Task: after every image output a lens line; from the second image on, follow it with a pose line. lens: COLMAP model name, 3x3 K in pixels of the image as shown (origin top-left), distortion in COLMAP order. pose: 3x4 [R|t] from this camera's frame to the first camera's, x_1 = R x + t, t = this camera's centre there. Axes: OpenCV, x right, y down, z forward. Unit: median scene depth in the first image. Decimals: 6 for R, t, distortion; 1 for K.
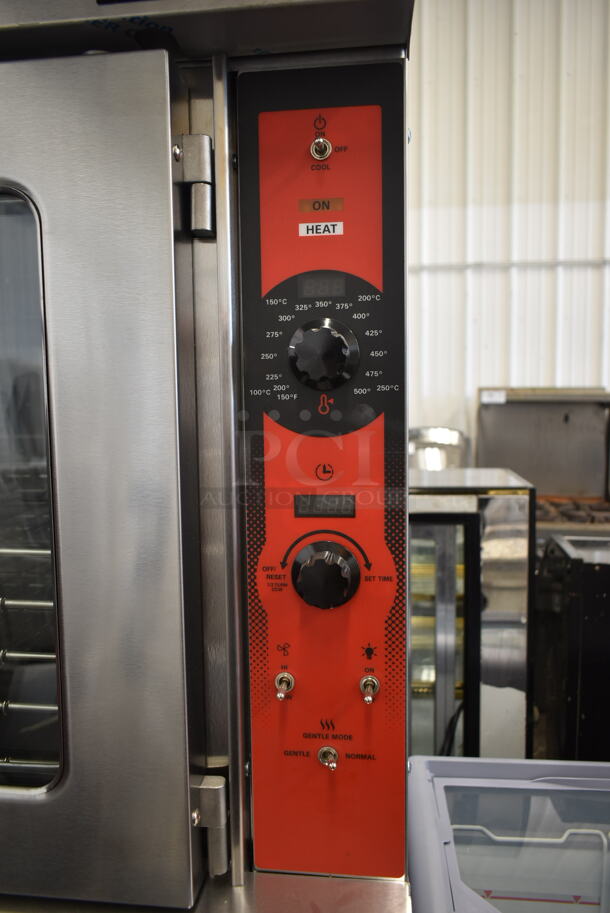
lens RADIAL K [[700.5, 0, 307.8], [0, 700.5, 454.5], [0, 0, 1]] dist [-0.027596, 0.017298]
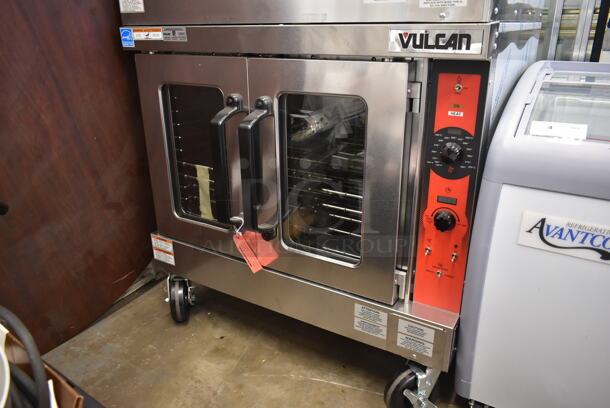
lens RADIAL K [[468.0, 0, 307.0], [0, 468.0, 202.4], [0, 0, 1]] dist [-0.027596, 0.017298]
pose [[0.902032, 0.159694, -0.401044, 0.297586], [-0.040080, 0.956024, 0.290537, -0.496966], [0.429804, -0.246000, 0.868765, -1.080667]]
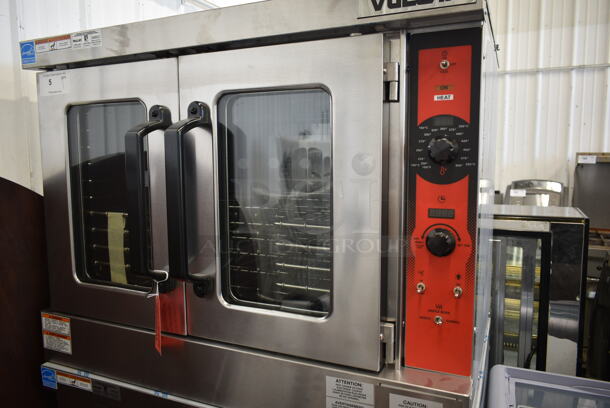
lens RADIAL K [[468.0, 0, 305.7], [0, 468.0, 206.1], [0, 0, 1]] dist [-0.027596, 0.017298]
pose [[0.951091, 0.040909, -0.306189, 0.070986], [-0.032682, 0.998955, 0.031951, 0.012971], [0.307176, -0.020381, 0.951434, -0.648251]]
